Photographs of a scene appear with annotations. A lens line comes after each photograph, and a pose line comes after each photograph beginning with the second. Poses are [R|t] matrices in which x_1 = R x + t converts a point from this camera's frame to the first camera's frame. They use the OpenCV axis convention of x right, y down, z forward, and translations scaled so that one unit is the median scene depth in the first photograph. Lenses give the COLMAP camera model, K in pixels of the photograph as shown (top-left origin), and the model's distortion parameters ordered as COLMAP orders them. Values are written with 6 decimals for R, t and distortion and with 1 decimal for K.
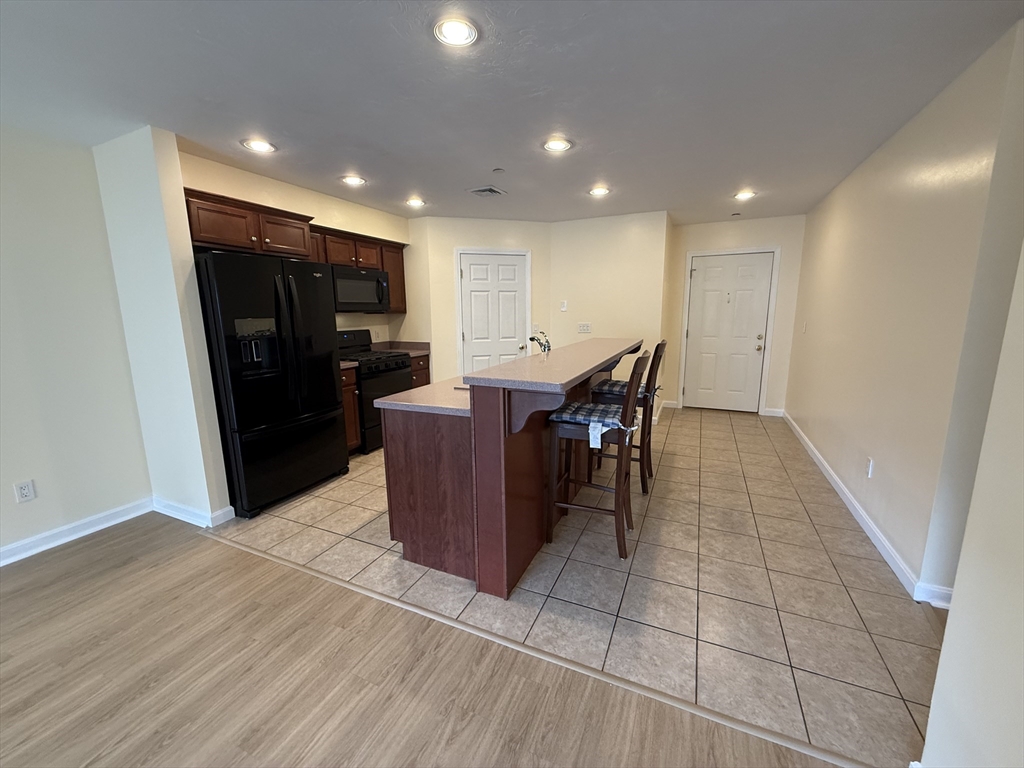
lens RADIAL K [[411.6, 0, 509.5], [0, 411.6, 384.5], [0, 0, 1]] dist [0.016810, -0.000049]
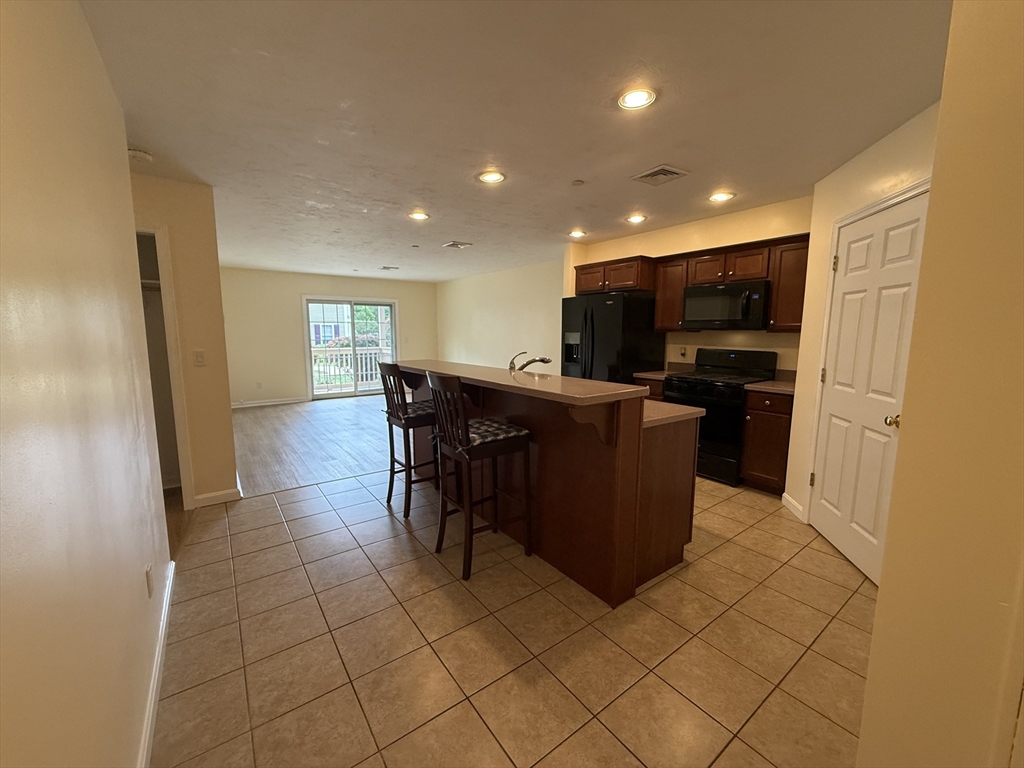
lens RADIAL K [[411.6, 0, 509.5], [0, 411.6, 384.5], [0, 0, 1]] dist [0.016810, -0.000049]
pose [[-0.487728, 0.125388, -0.863944, 0.762830], [-0.153573, 0.961875, 0.226299, -0.217562], [0.859382, 0.243051, -0.449877, 1.158908]]
